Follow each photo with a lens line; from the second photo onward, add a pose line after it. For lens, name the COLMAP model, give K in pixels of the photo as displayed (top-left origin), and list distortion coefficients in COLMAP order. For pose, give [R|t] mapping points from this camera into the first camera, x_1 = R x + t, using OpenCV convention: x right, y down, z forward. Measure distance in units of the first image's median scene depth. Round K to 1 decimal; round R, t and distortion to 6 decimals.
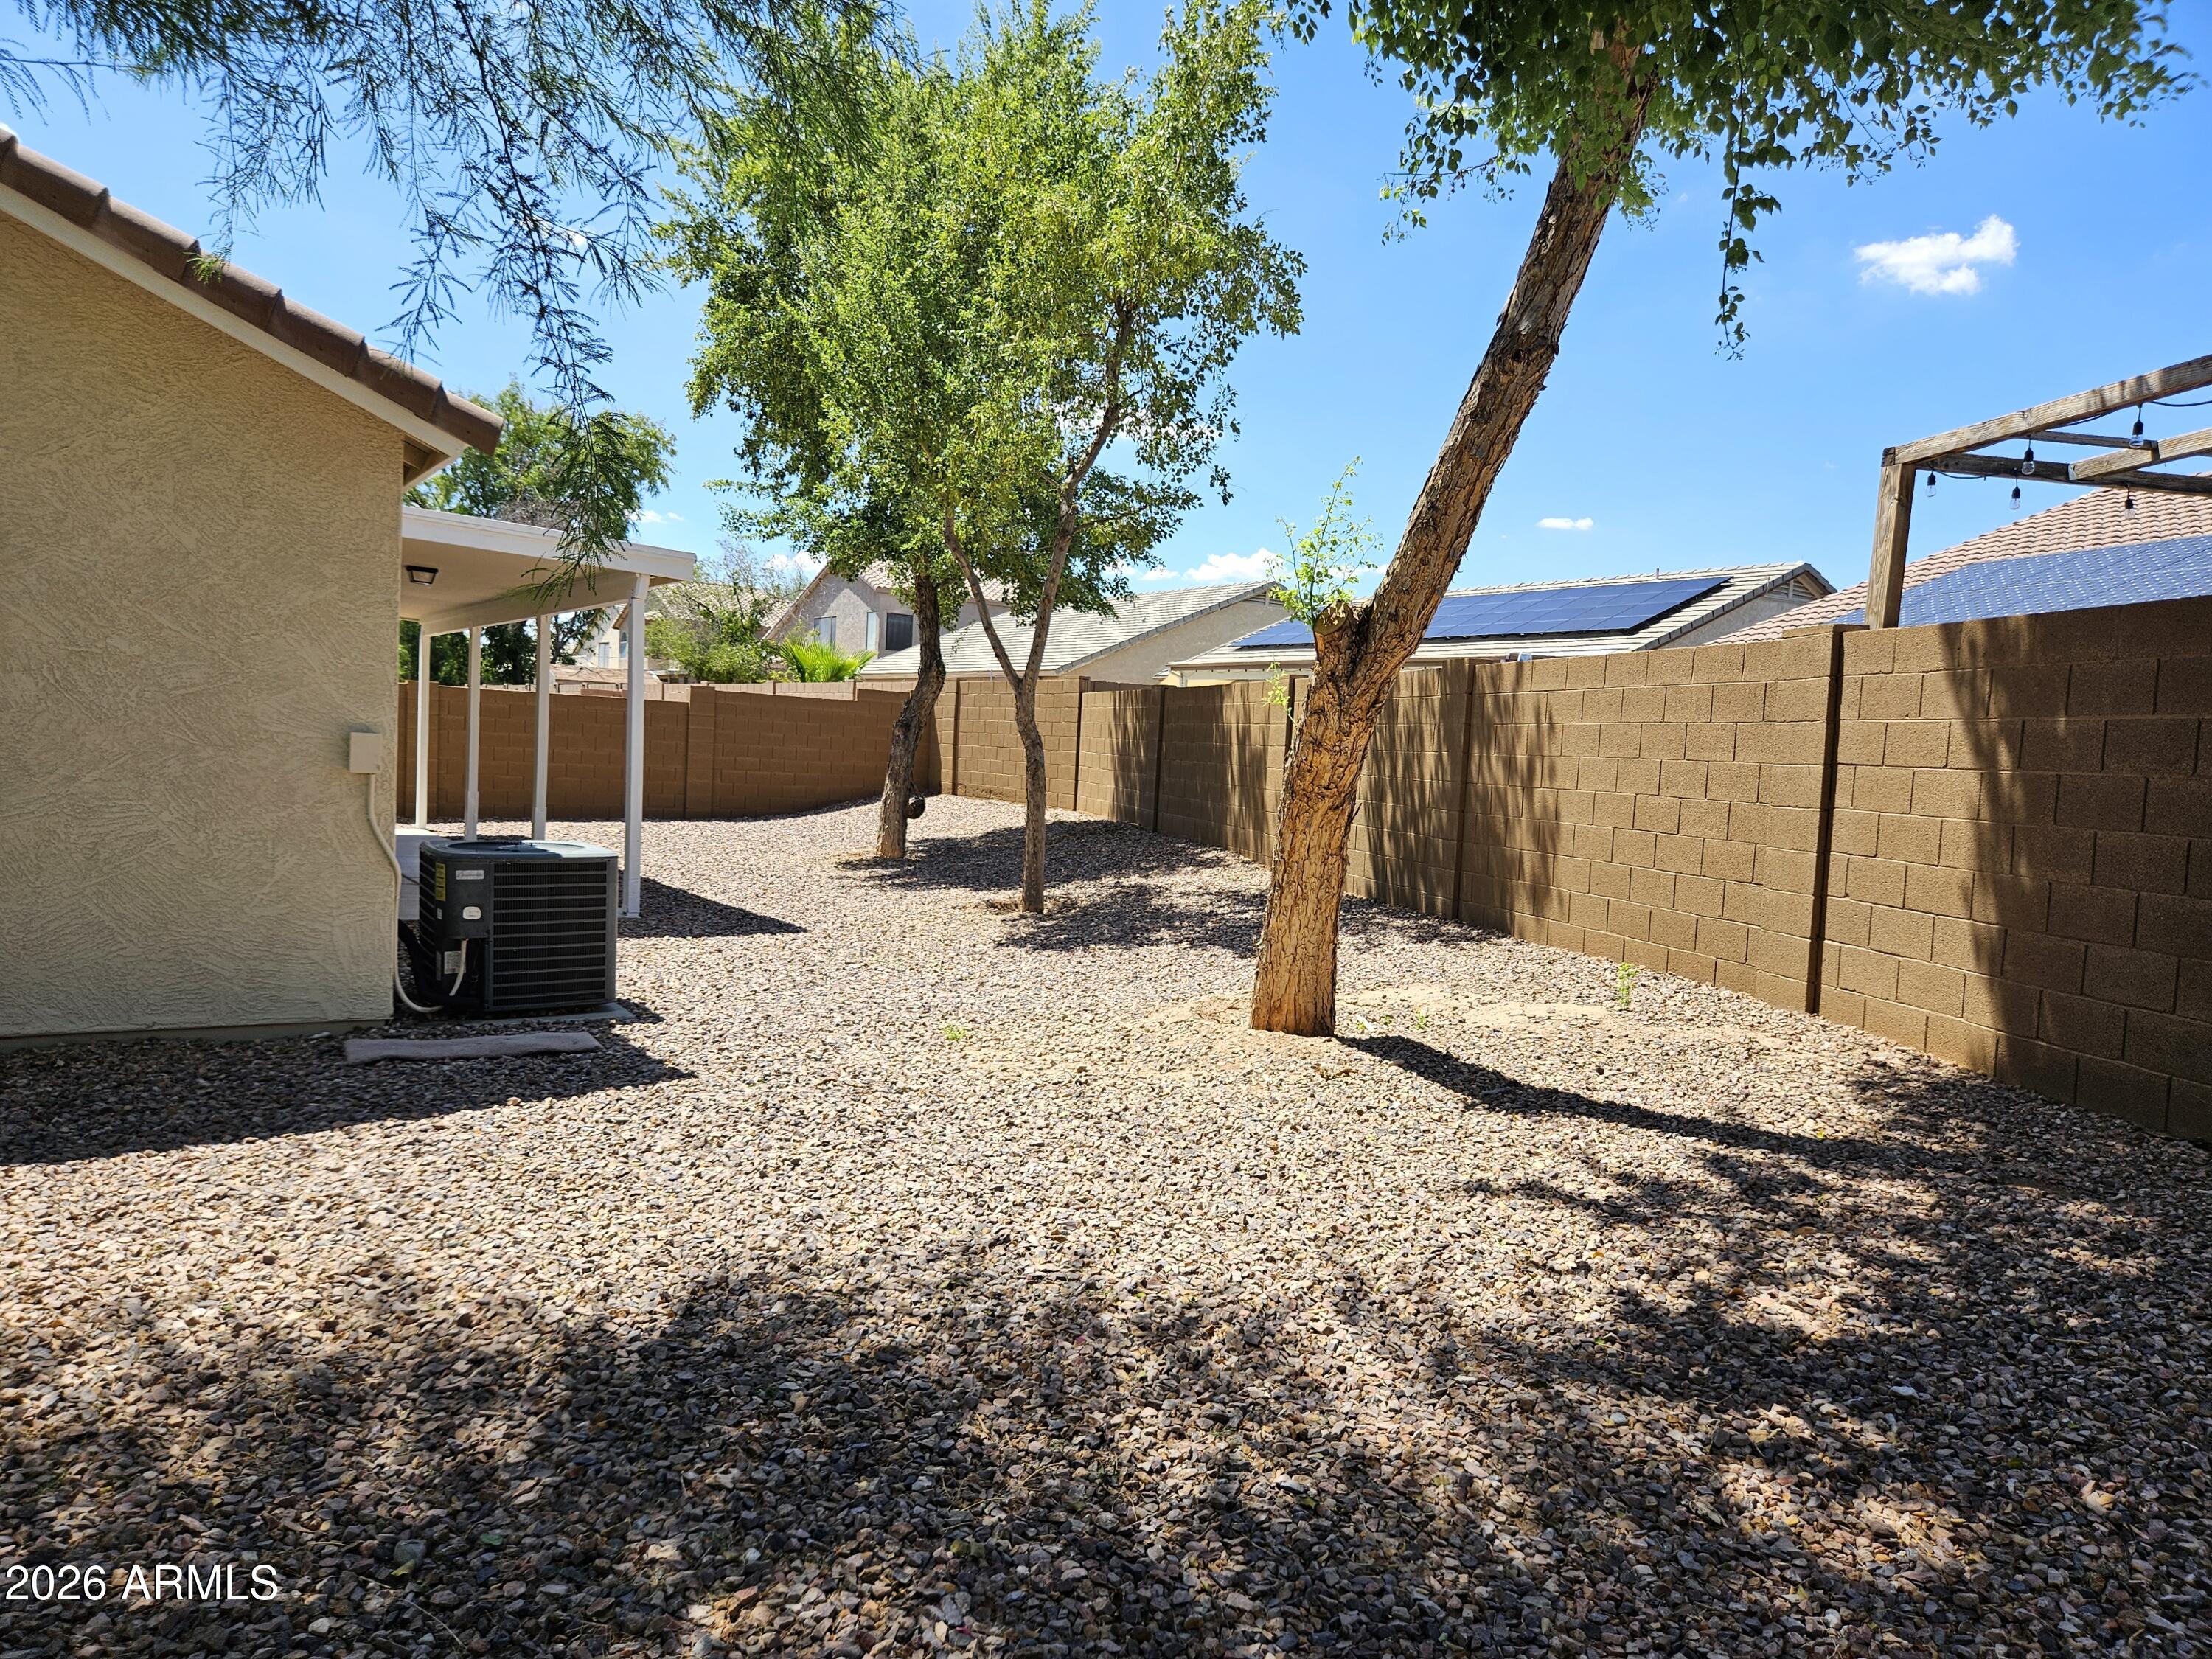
lens RADIAL K [[1488.6, 0, 1110.5], [0, 1488.6, 837.4], [0, 0, 1]] dist [0.059302, -0.057982]
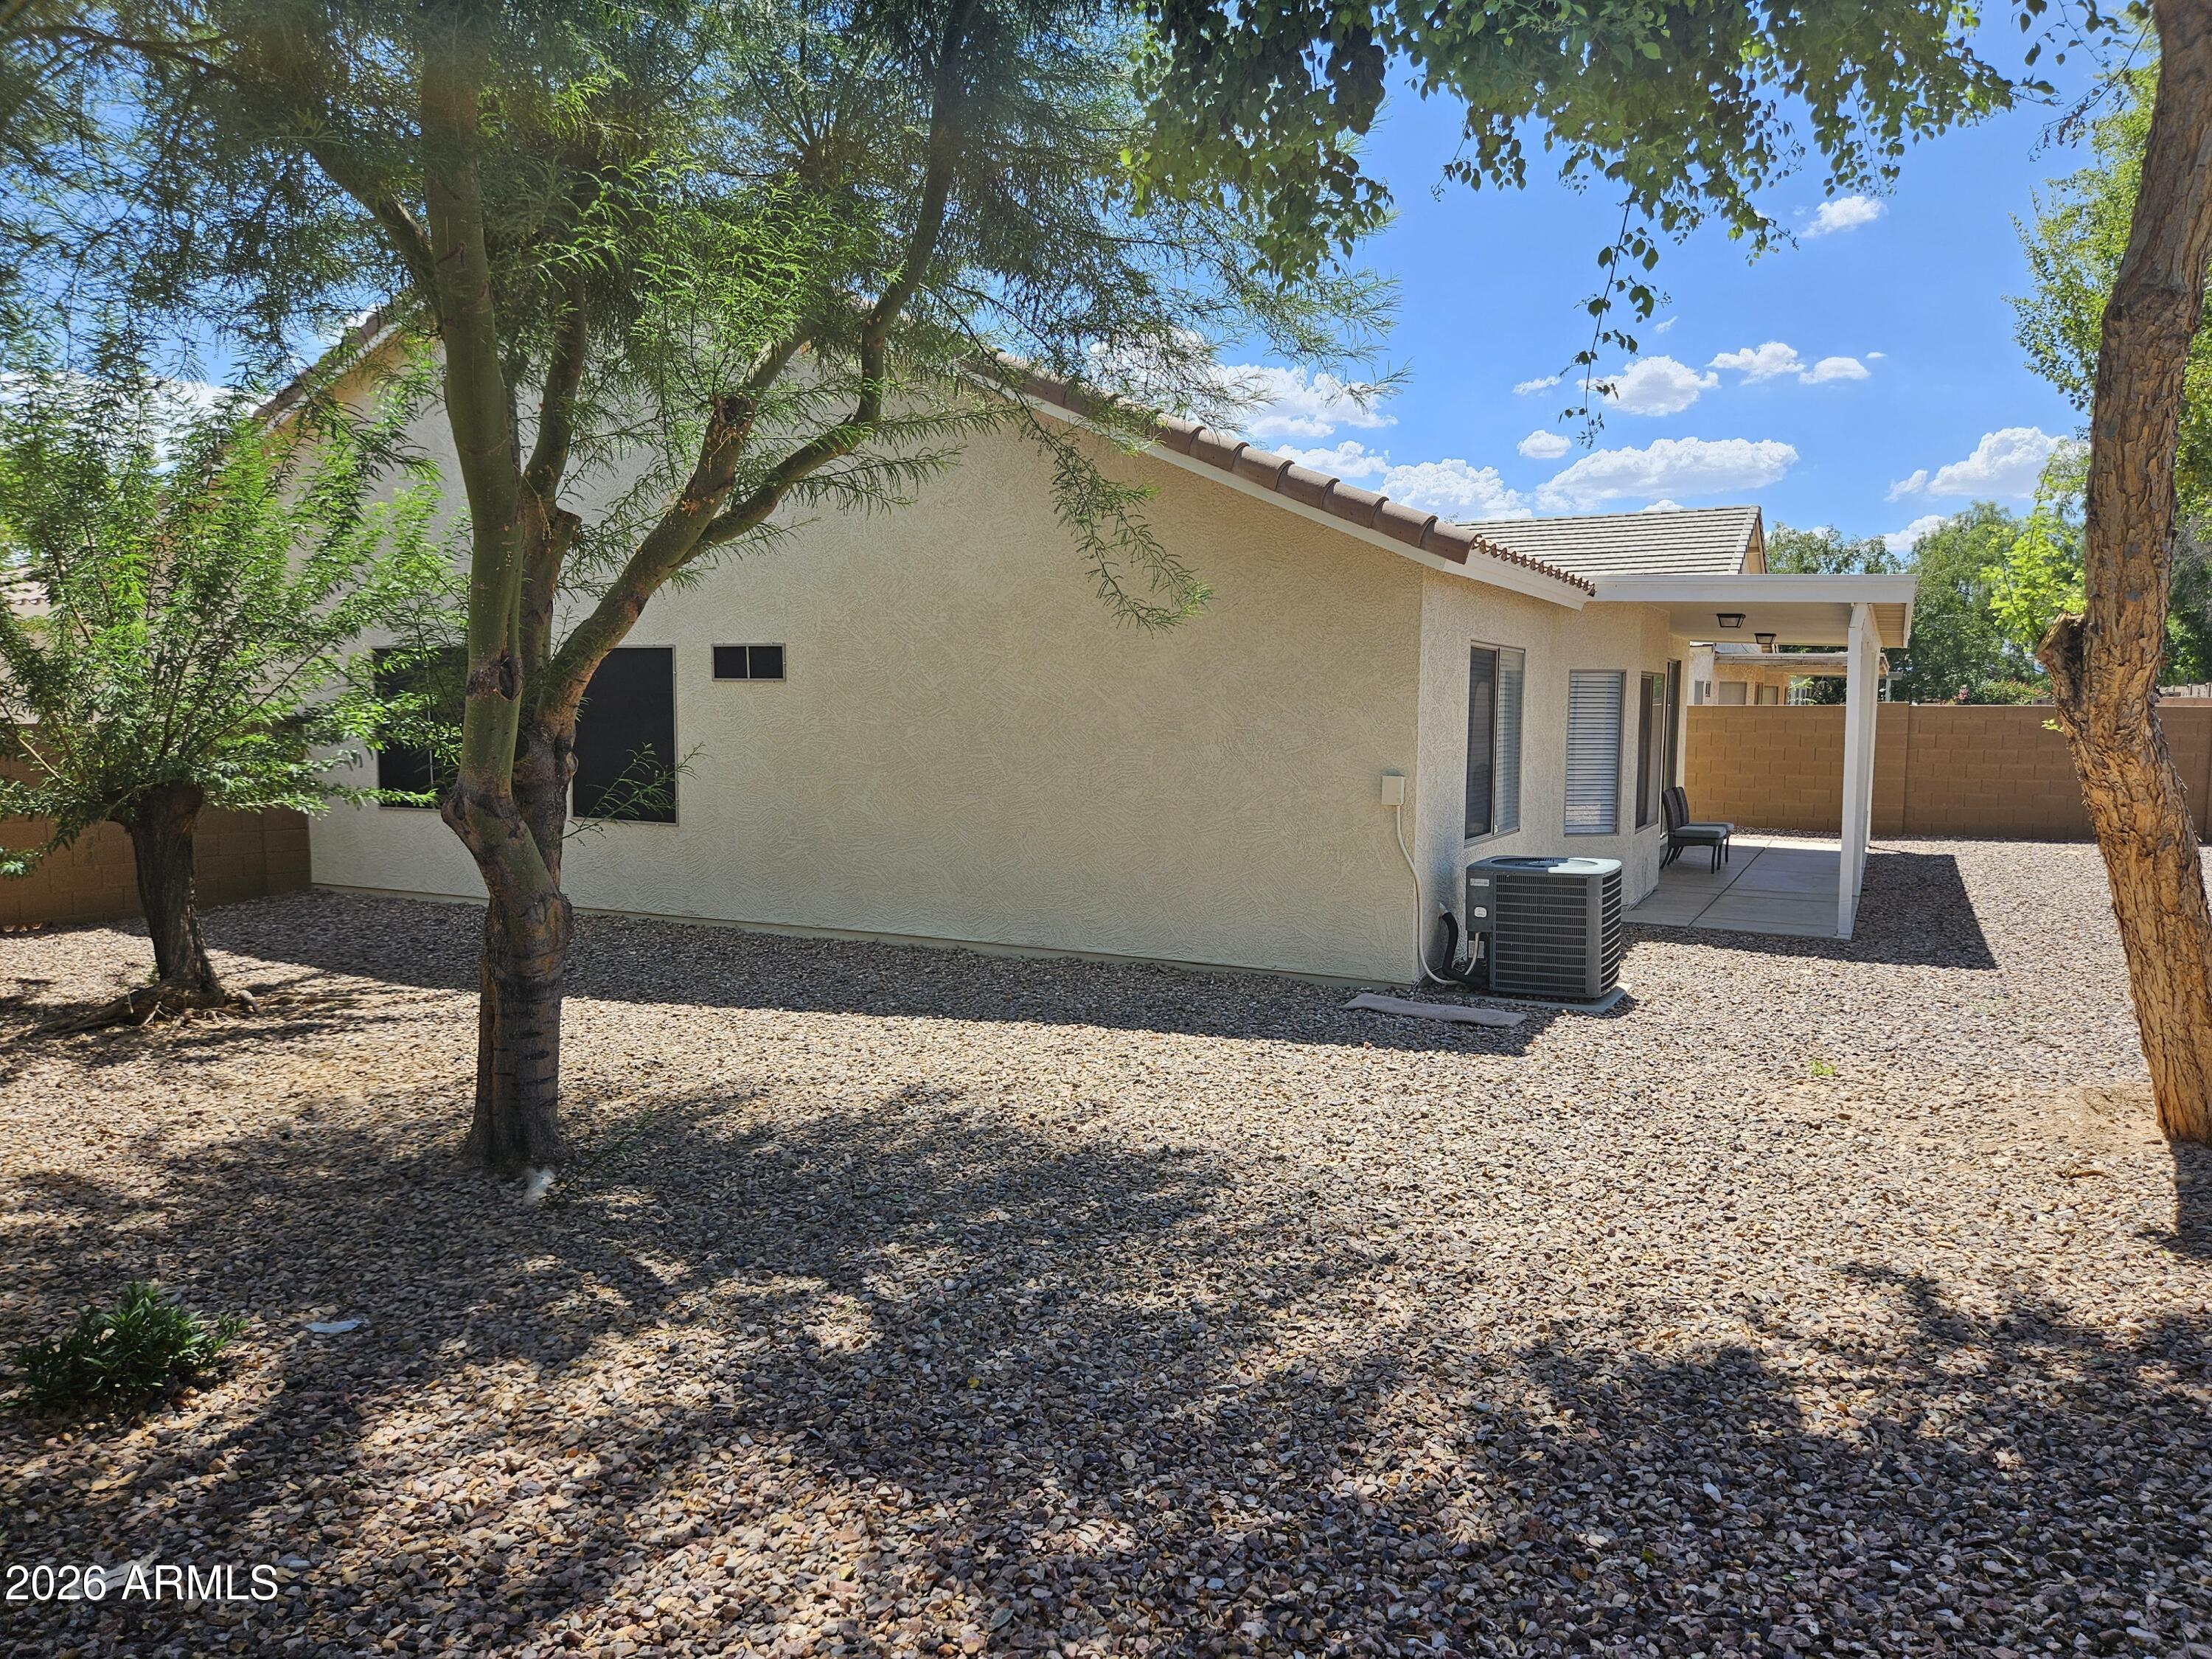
lens RADIAL K [[1488.6, 0, 1110.5], [0, 1488.6, 837.4], [0, 0, 1]] dist [0.059302, -0.057982]
pose [[0.472075, 0.024898, -0.881207, 0.641308], [-0.030804, 0.999457, 0.011737, -0.022157], [0.881020, 0.021604, 0.472585, 0.125722]]
